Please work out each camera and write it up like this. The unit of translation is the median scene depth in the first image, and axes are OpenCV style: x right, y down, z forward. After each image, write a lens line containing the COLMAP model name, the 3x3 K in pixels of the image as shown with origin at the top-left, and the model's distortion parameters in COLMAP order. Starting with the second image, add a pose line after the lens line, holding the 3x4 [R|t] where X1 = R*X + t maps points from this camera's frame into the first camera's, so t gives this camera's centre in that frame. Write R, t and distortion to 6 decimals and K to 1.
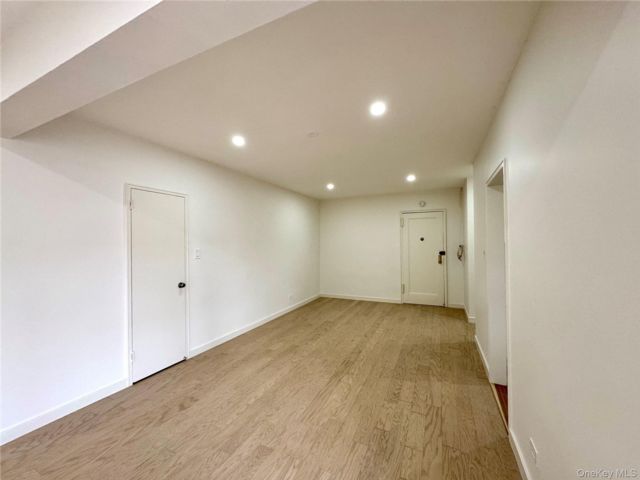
lens RADIAL K [[253.7, 0, 320.0], [0, 253.7, 240.0], [0, 0, 1]] dist [-0.000097, 0.000063]
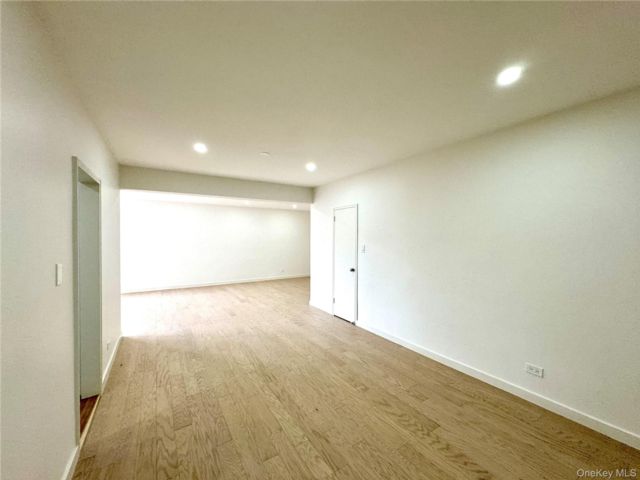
lens RADIAL K [[253.7, 0, 320.0], [0, 253.7, 240.0], [0, 0, 1]] dist [-0.000097, 0.000063]
pose [[-0.530096, 0.019454, -0.847714, 0.763886], [0.014556, 0.999798, 0.013842, -0.010484], [0.847812, -0.005002, -0.530273, 1.633113]]
